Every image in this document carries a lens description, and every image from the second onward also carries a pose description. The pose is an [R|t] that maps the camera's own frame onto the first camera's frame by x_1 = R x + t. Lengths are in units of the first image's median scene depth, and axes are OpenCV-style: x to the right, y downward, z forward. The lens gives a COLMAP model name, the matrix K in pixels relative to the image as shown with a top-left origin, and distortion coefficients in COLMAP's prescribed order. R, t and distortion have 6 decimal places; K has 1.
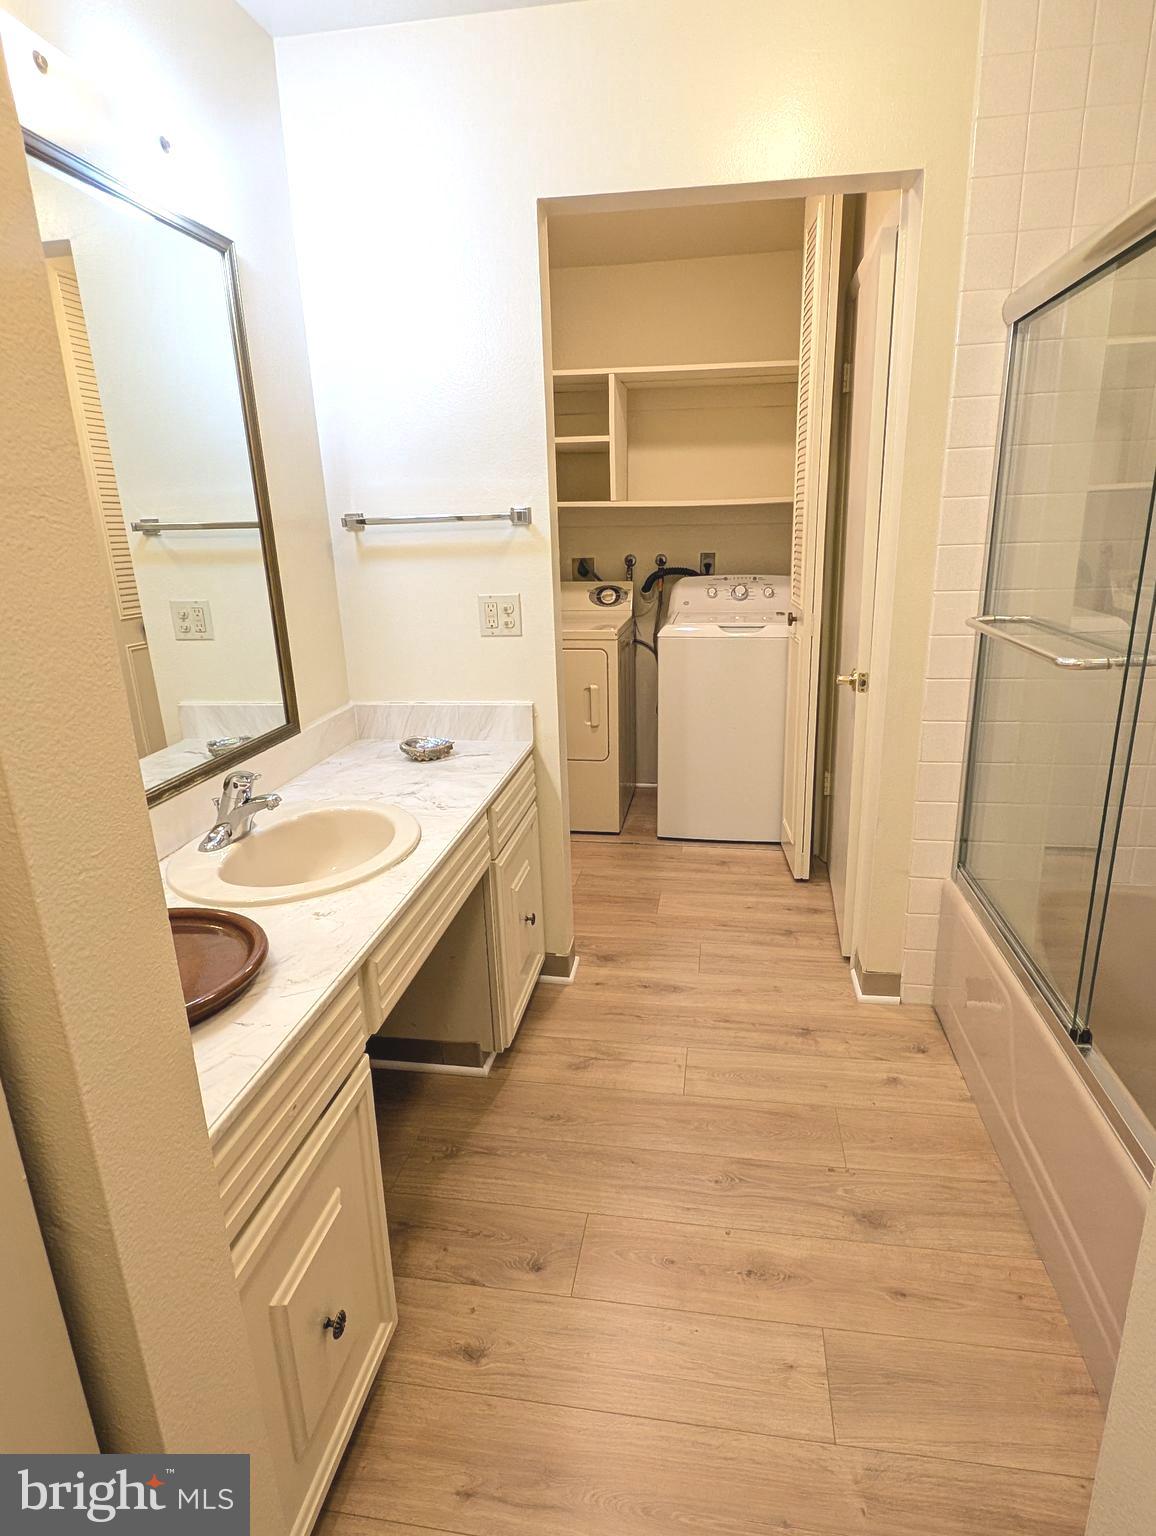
lens RADIAL K [[845.2, 0, 597.0], [0, 845.2, 770.7], [0, 0, 1]] dist [0.036828, -0.023153]
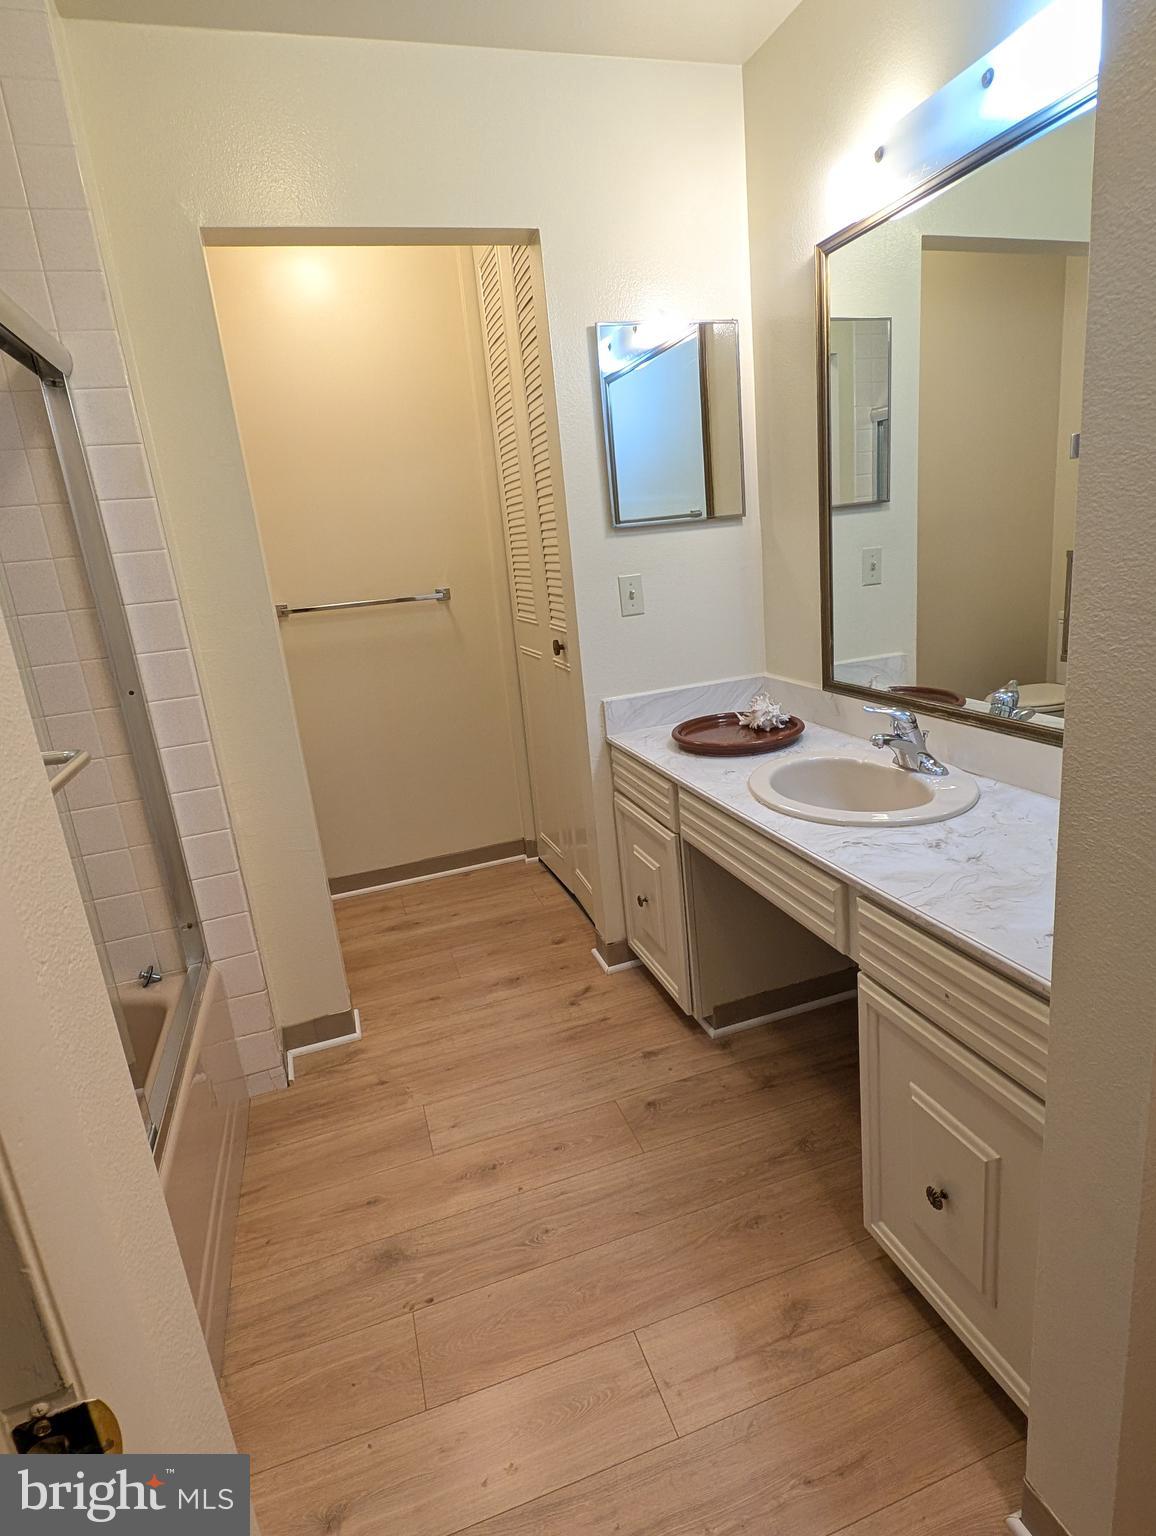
lens RADIAL K [[845.2, 0, 597.0], [0, 845.2, 770.7], [0, 0, 1]] dist [0.036828, -0.023153]
pose [[-0.885302, 0.226358, -0.406205, 0.347163], [-0.016182, 0.858002, 0.513391, -0.426916], [0.464735, 0.461079, -0.755928, 1.453226]]
